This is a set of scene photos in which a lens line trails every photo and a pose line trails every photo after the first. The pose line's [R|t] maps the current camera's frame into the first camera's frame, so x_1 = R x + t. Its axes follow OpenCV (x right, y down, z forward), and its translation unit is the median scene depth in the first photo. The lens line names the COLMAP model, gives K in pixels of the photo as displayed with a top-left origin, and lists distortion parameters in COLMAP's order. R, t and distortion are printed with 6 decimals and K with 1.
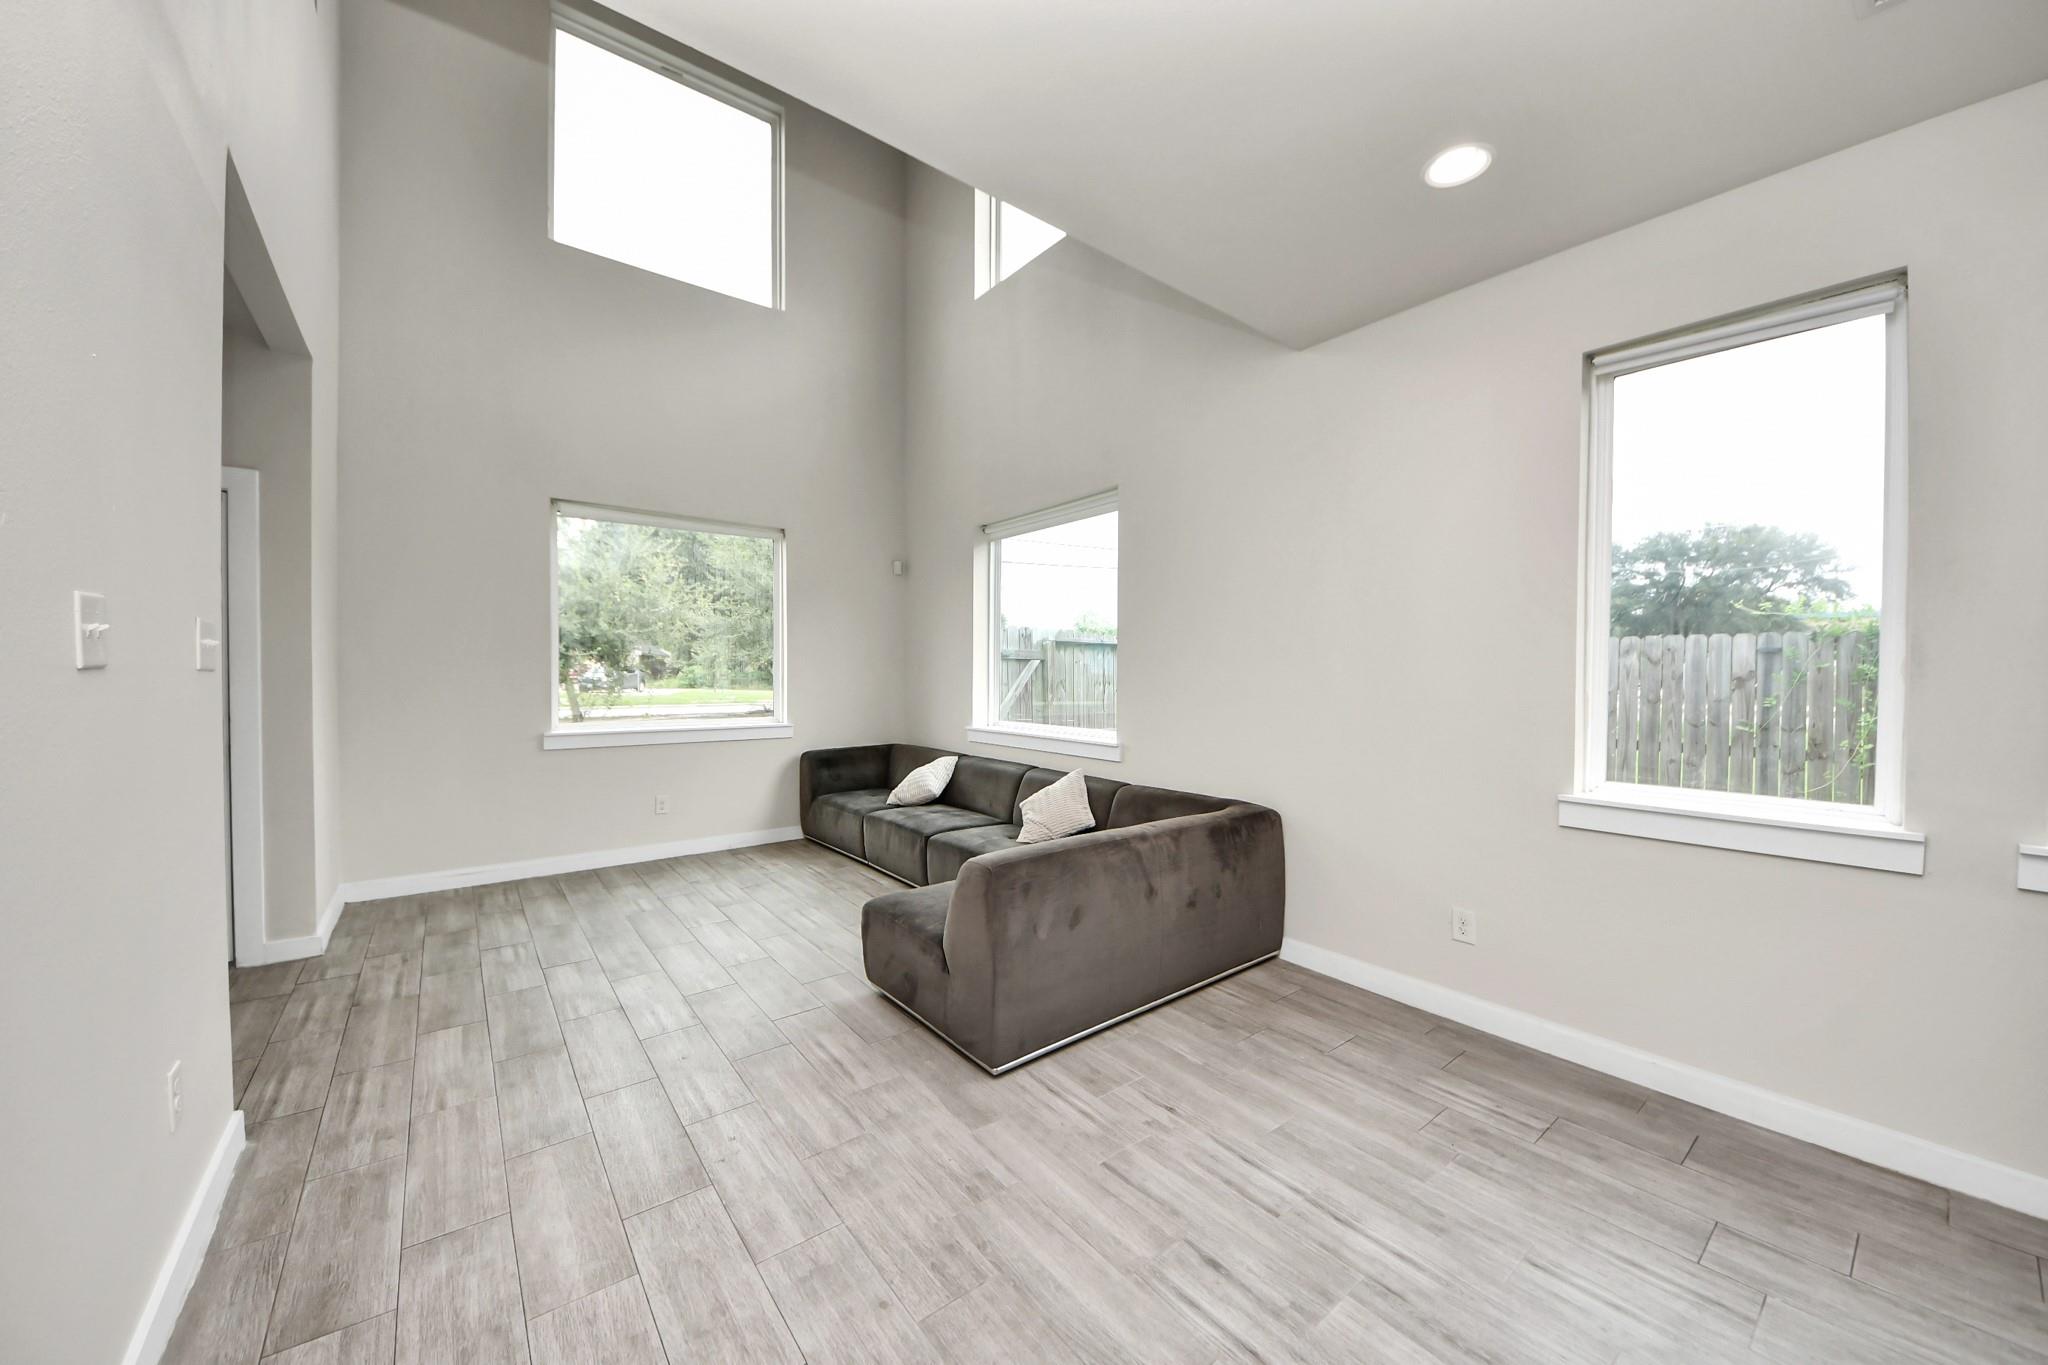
lens RADIAL K [[718.0, 0, 993.8], [0, 718.0, 689.7], [0, 0, 1]] dist [0.016579, -0.014983]
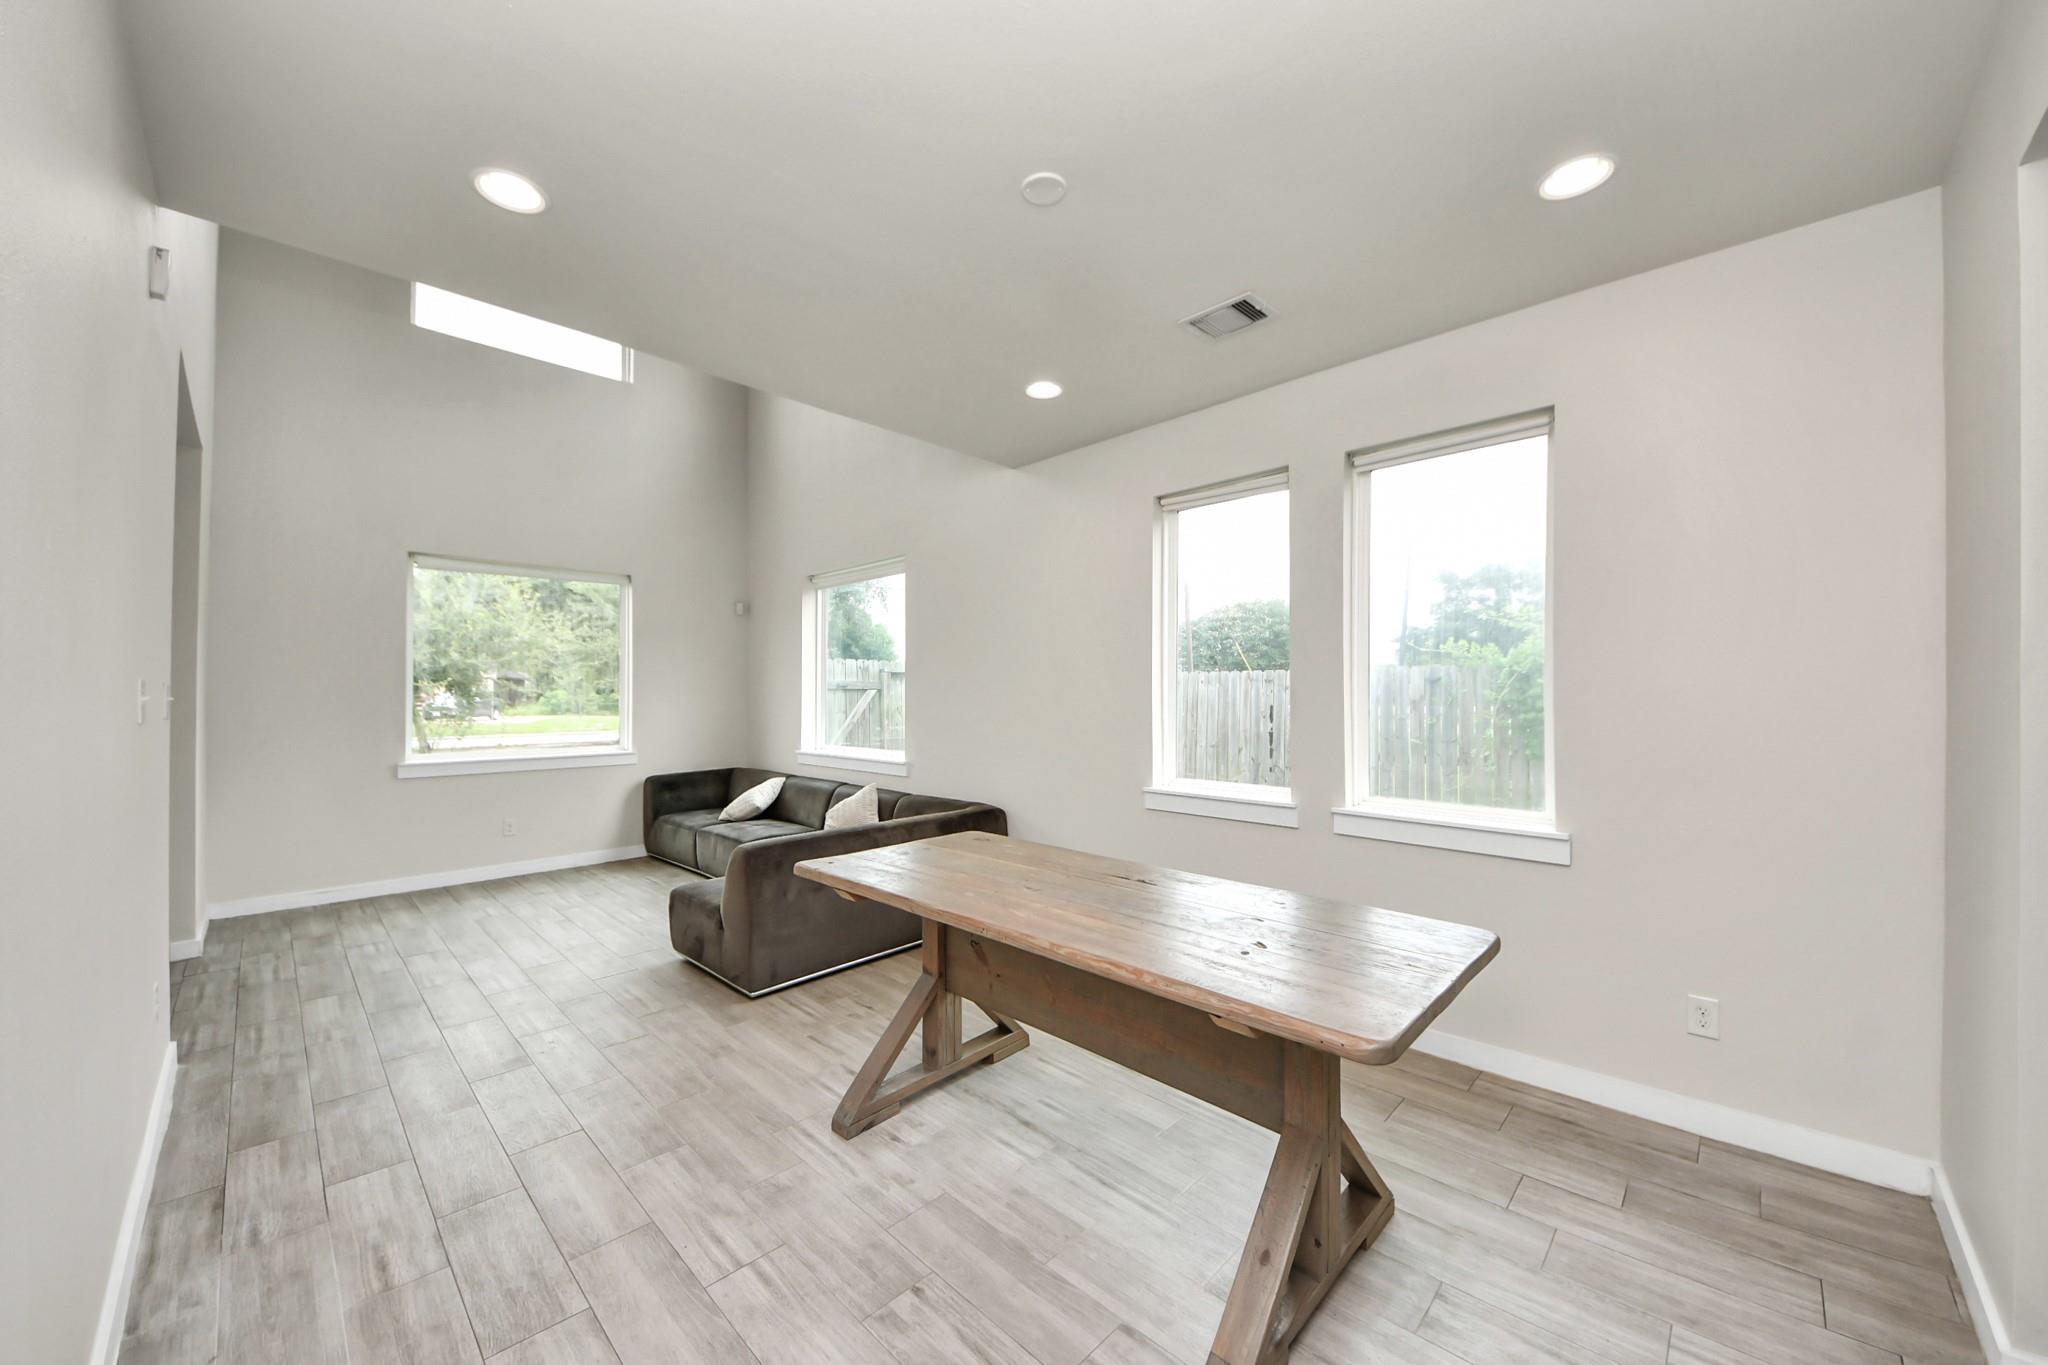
lens RADIAL K [[741.9, 0, 972.2], [0, 741.9, 681.7], [0, 0, 1]] dist [-0.001501, -0.010173]
pose [[0.993217, -0.008719, 0.115950, 0.173087], [0.013485, 0.999093, -0.040384, -0.010967], [-0.115493, 0.041674, 0.992434, -0.331788]]
